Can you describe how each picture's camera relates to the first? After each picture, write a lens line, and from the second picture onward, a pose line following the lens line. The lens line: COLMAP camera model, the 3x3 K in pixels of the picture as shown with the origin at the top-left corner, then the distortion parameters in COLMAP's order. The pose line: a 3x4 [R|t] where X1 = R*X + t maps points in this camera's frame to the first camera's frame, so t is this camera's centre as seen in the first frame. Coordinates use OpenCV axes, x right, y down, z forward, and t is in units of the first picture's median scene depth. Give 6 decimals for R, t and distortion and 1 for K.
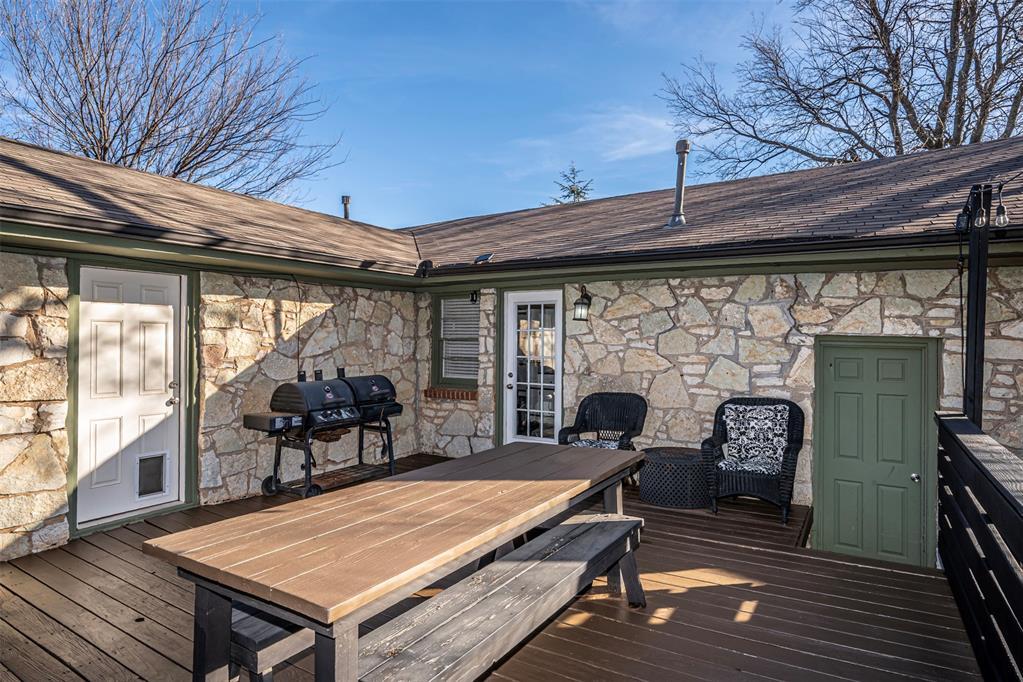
lens RADIAL K [[557.4, 0, 511.7], [0, 557.4, 340.3], [0, 0, 1]] dist [-0.004744, 0.001675]
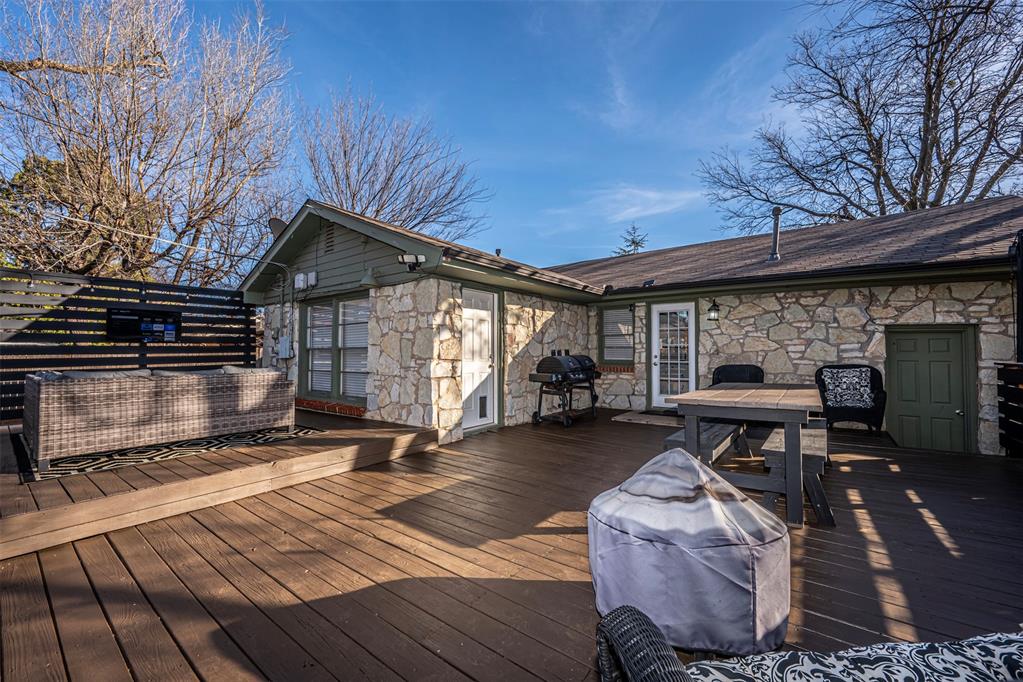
lens RADIAL K [[402.9, 0, 512.6], [0, 402.9, 342.2], [0, 0, 1]] dist [0.000688, -0.000417]
pose [[0.996163, -0.004489, -0.087403, -0.381846], [0.002384, 0.999705, -0.024183, 0.059569], [0.087485, 0.023882, 0.995879, -0.228403]]
